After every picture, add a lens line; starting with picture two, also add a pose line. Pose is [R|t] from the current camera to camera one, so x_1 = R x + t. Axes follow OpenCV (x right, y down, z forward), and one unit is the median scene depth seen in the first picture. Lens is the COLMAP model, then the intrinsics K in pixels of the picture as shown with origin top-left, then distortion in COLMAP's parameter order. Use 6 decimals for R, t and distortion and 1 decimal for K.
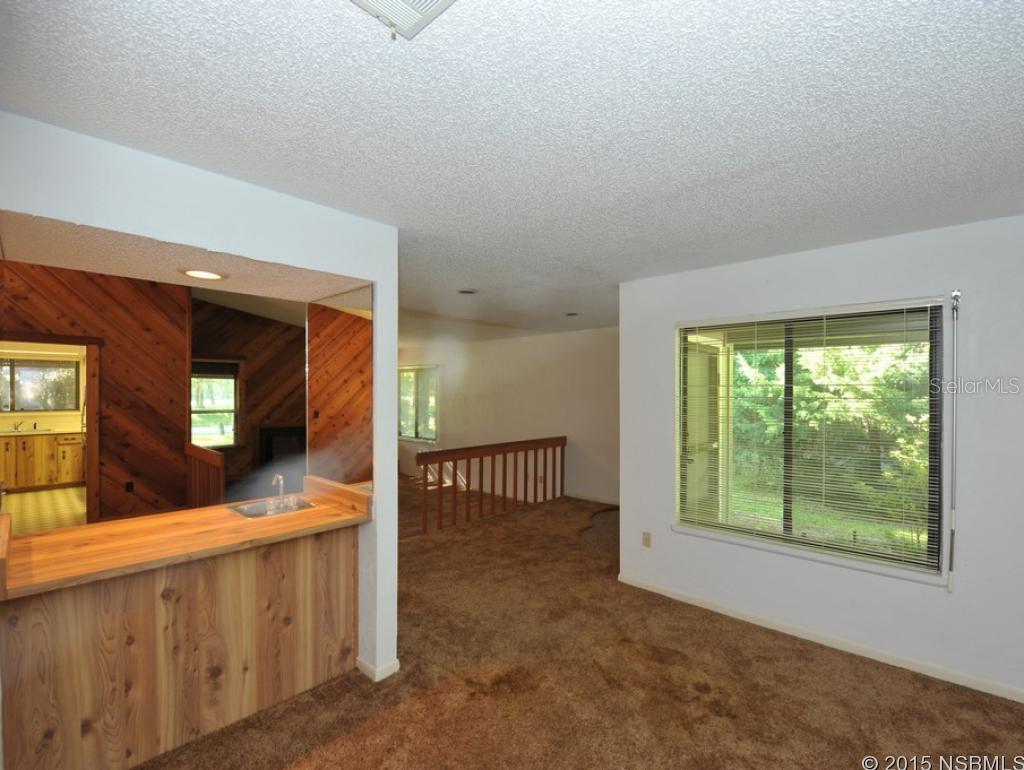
lens RADIAL K [[453.0, 0, 487.4], [0, 453.0, 392.3], [0, 0, 1]] dist [-0.000806, -0.006581]
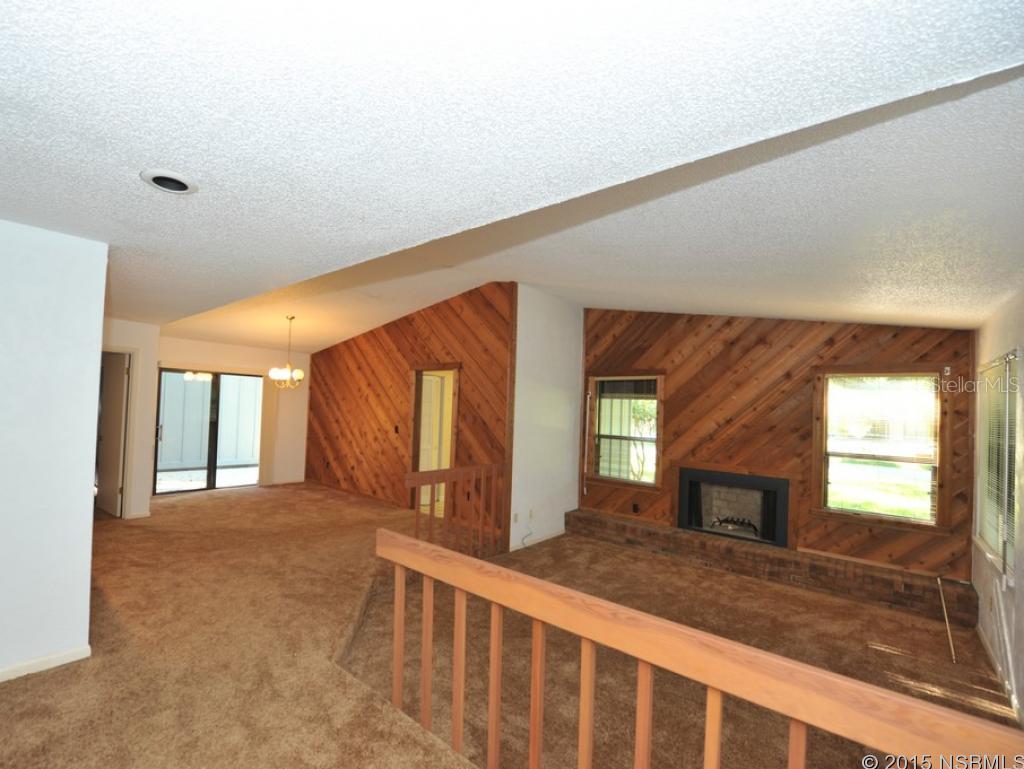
lens RADIAL K [[453.0, 0, 487.4], [0, 453.0, 391.8], [0, 0, 1]] dist [-0.000806, -0.006581]
pose [[0.057585, -0.037821, -0.997624, 0.321310], [-0.039612, 0.998409, -0.040137, 0.000424], [0.997554, 0.041829, 0.055995, 1.003055]]
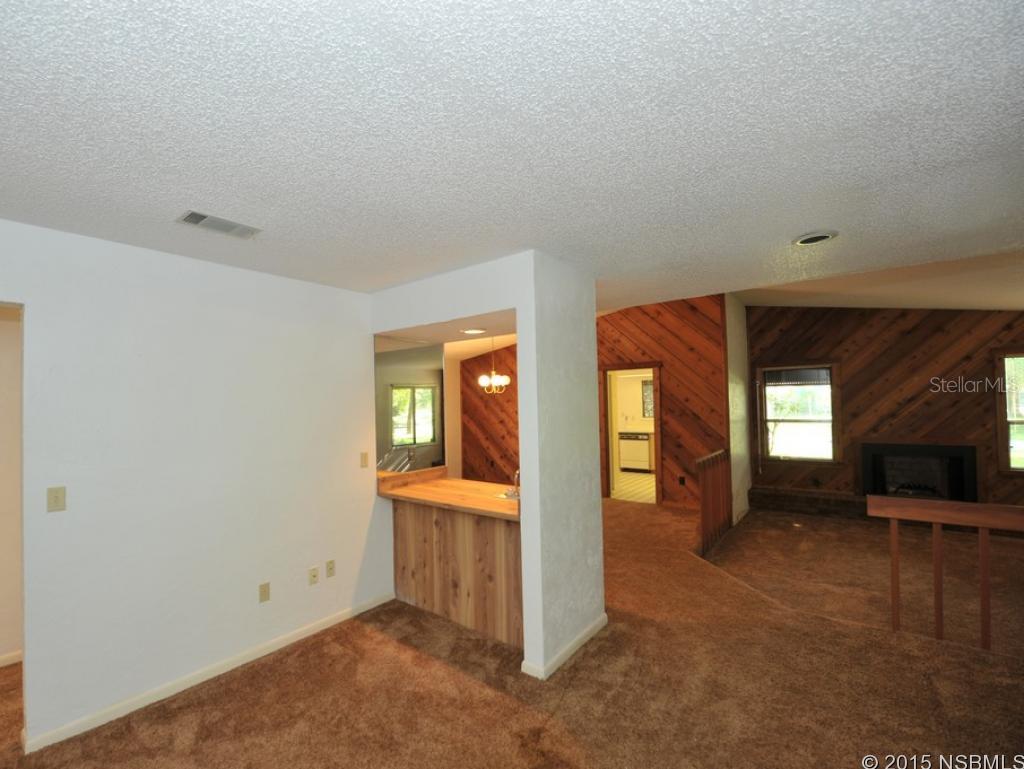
lens RADIAL K [[453.0, 0, 487.4], [0, 453.0, 391.8], [0, 0, 1]] dist [-0.000806, -0.006581]
pose [[0.102341, -0.032717, -0.994211, 0.385437], [0.018059, 0.999355, -0.031028, -0.001063], [0.994585, -0.014779, 0.102866, 0.367483]]
